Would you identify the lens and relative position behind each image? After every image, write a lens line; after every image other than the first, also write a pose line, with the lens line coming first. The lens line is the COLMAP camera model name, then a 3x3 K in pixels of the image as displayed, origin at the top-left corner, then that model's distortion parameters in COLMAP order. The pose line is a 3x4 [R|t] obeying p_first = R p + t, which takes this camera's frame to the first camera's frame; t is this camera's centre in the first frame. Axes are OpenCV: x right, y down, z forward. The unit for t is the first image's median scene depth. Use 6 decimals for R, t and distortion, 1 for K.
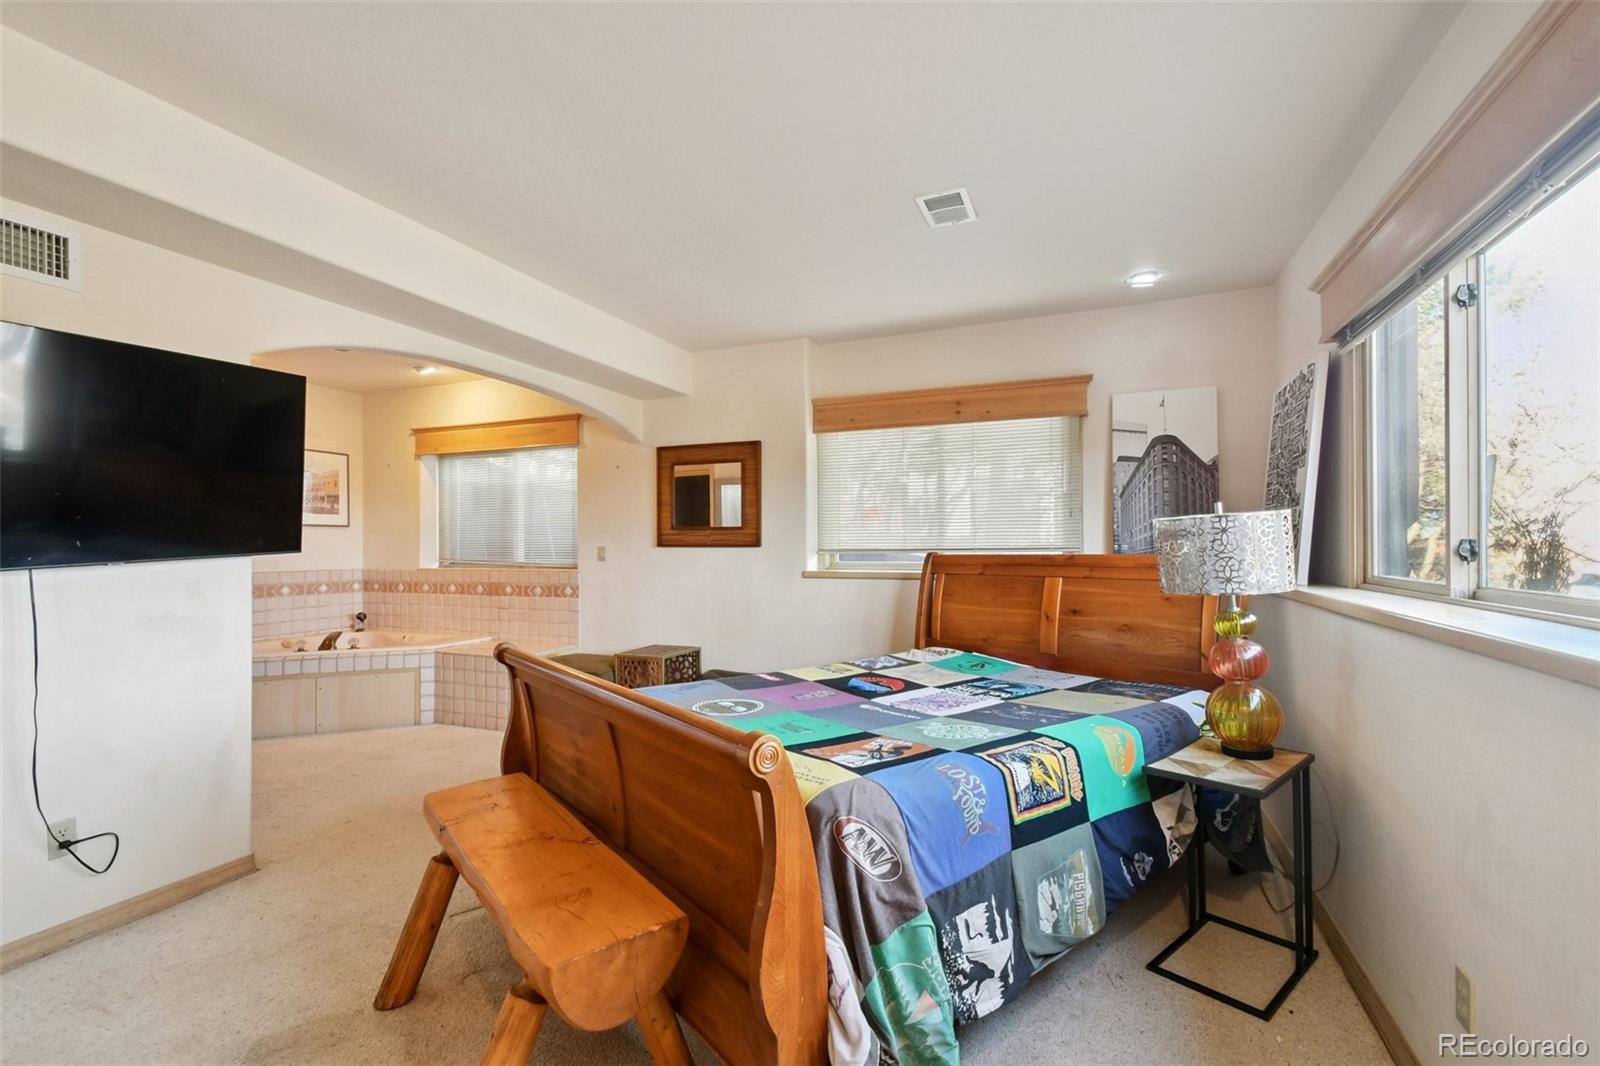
lens RADIAL K [[684.8, 0, 800.9], [0, 684.8, 537.4], [0, 0, 1]] dist [-0.000845, -0.000185]
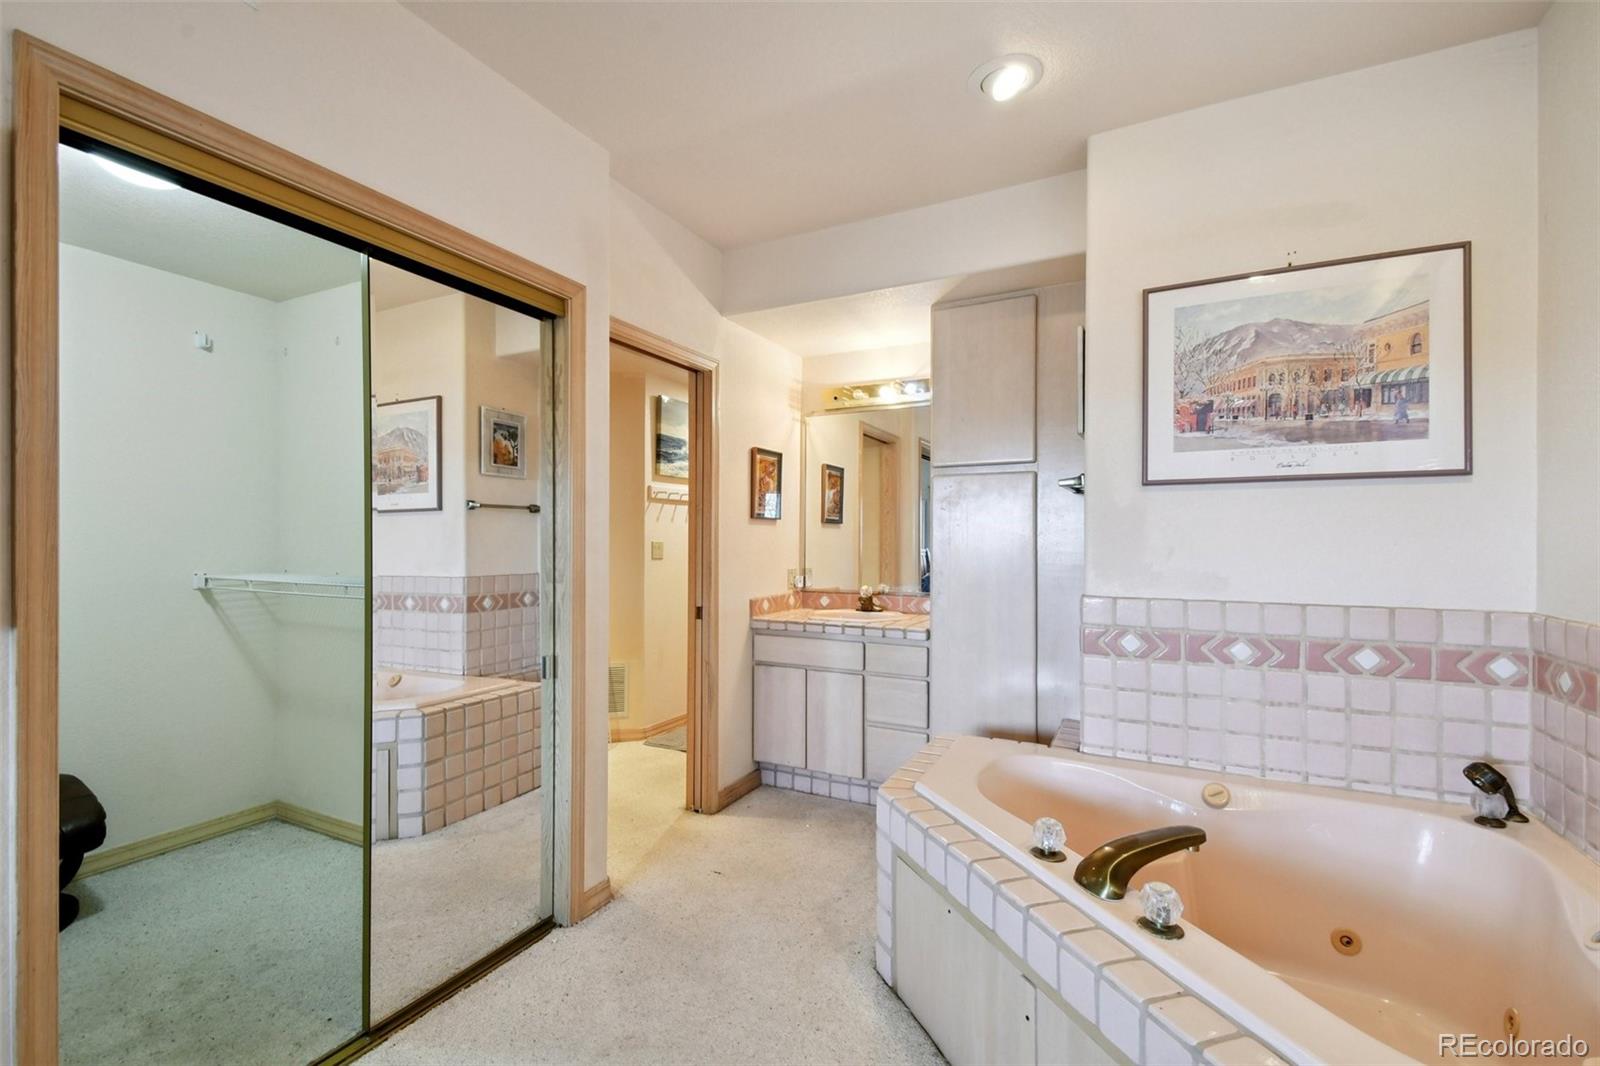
lens RADIAL K [[684.8, 0, 798.6], [0, 684.8, 543.7], [0, 0, 1]] dist [-0.000845, -0.000185]
pose [[-0.077339, 0.001480, -0.997004, -0.332437], [0.000372, 0.999999, 0.001456, 0.016003], [0.997005, -0.000259, -0.077339, 0.733343]]
